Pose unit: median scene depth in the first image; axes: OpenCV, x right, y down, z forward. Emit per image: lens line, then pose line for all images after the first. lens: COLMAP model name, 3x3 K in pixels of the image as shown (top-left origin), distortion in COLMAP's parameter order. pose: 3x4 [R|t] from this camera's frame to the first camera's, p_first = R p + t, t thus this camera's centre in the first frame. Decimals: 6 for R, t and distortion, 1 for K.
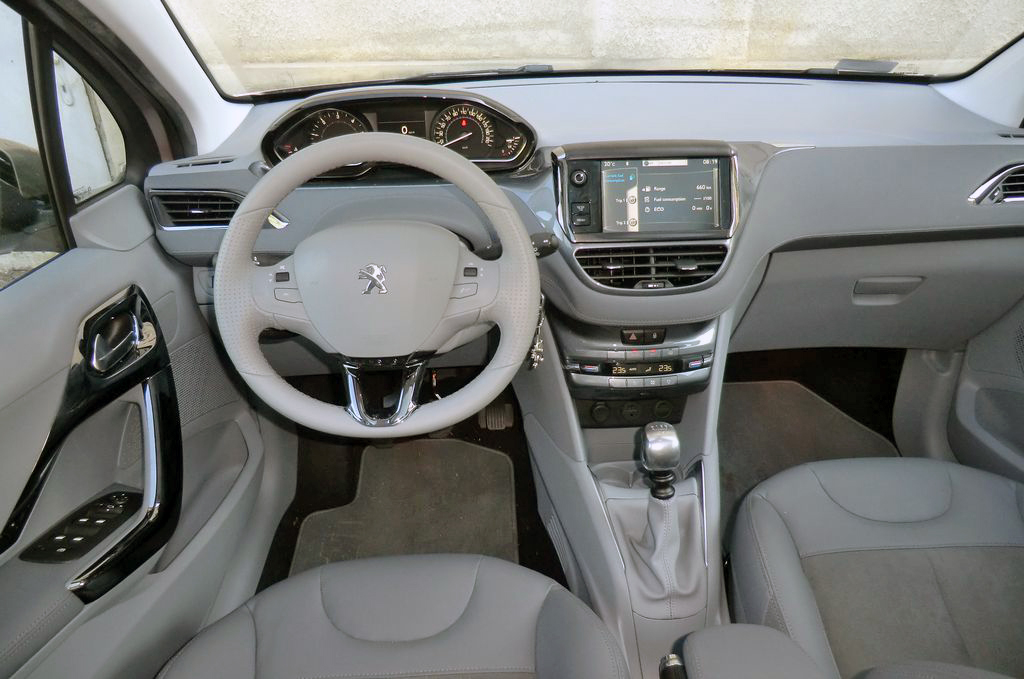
lens RADIAL K [[724.6, 0, 512.0], [0, 724.6, 339.5], [0, 0, 1]] dist [-0.096459, 0.089584]
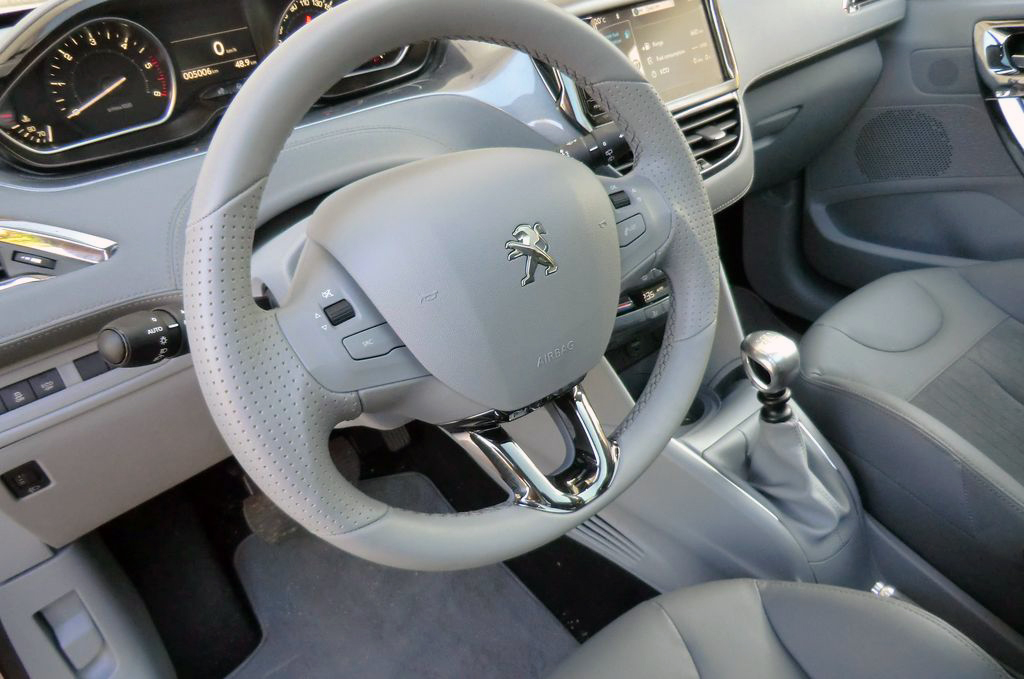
lens RADIAL K [[720.5, 0, 512.0], [0, 720.5, 339.5], [0, 0, 1]] dist [-0.058046, 0.076212]
pose [[0.801188, -0.368237, 0.471699, -0.378089], [0.339282, 0.928836, 0.148831, -0.085587], [-0.492936, 0.040797, 0.869109, 0.440808]]
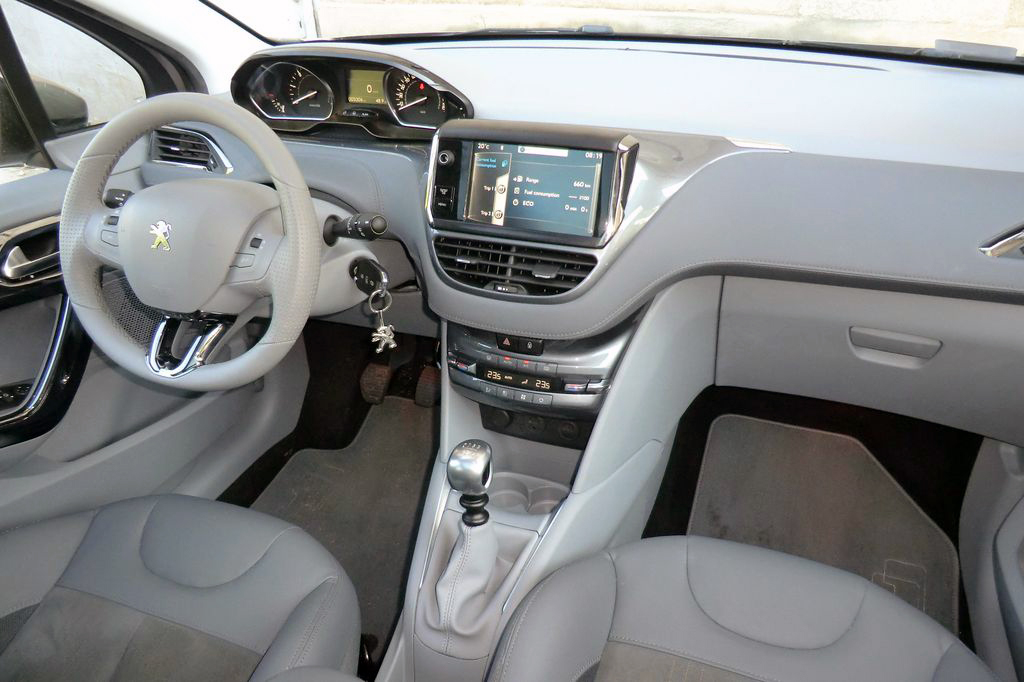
lens RADIAL K [[765.0, 0, 537.9], [0, 765.0, 325.8], [0, 0, 1]] dist [-0.096773, 0.132720]
pose [[0.917394, 0.190134, -0.349624, 0.564909], [-0.177929, 0.981758, 0.067029, -0.099509], [0.355991, 0.000716, 0.934489, 0.141024]]
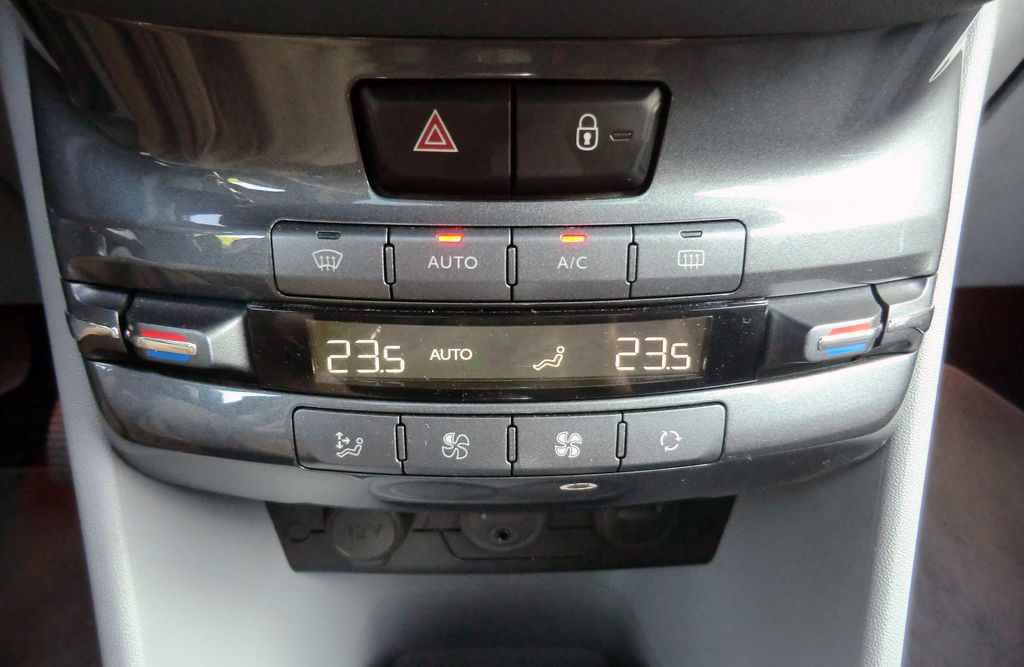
lens RADIAL K [[730.8, 0, 512.0], [0, 730.8, 333.5], [0, 0, 1]] dist [-0.059938, 0.002476]
pose [[0.999466, 0.032500, 0.003336, 0.195946], [-0.032651, 0.997192, 0.067390, 0.027371], [-0.001137, -0.067463, 0.997721, 0.911830]]
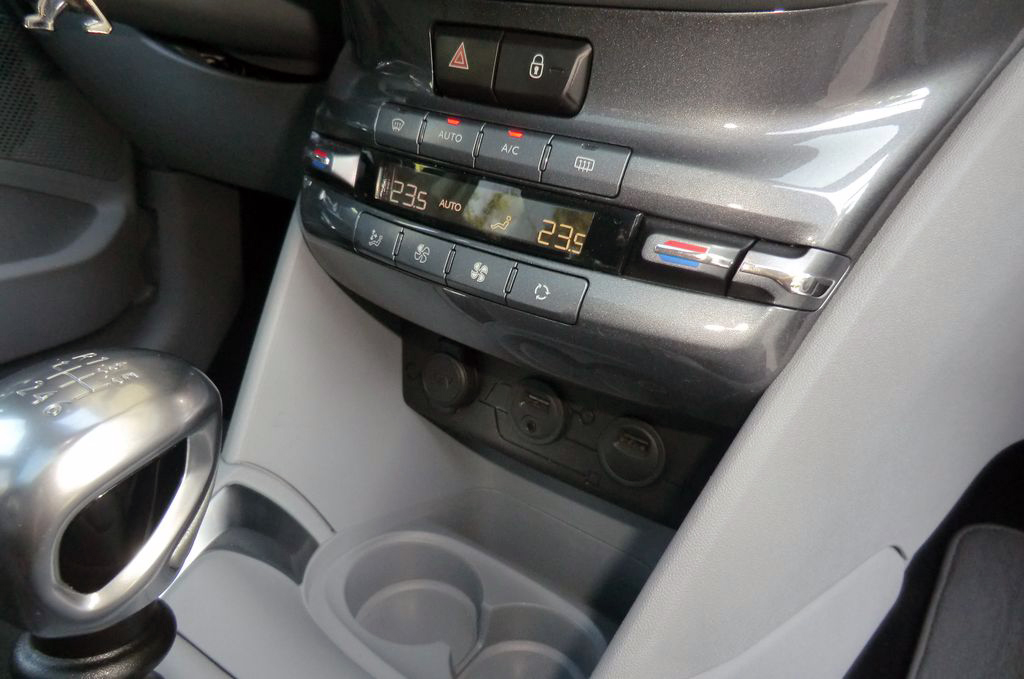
lens RADIAL K [[724.6, 0, 512.0], [0, 724.6, 339.5], [0, 0, 1]] dist [-0.096459, 0.089584]
pose [[0.784357, 0.335074, -0.522025, 0.357943], [-0.359534, 0.931353, 0.057602, 0.067776], [0.505490, 0.142505, 0.850983, 0.877189]]
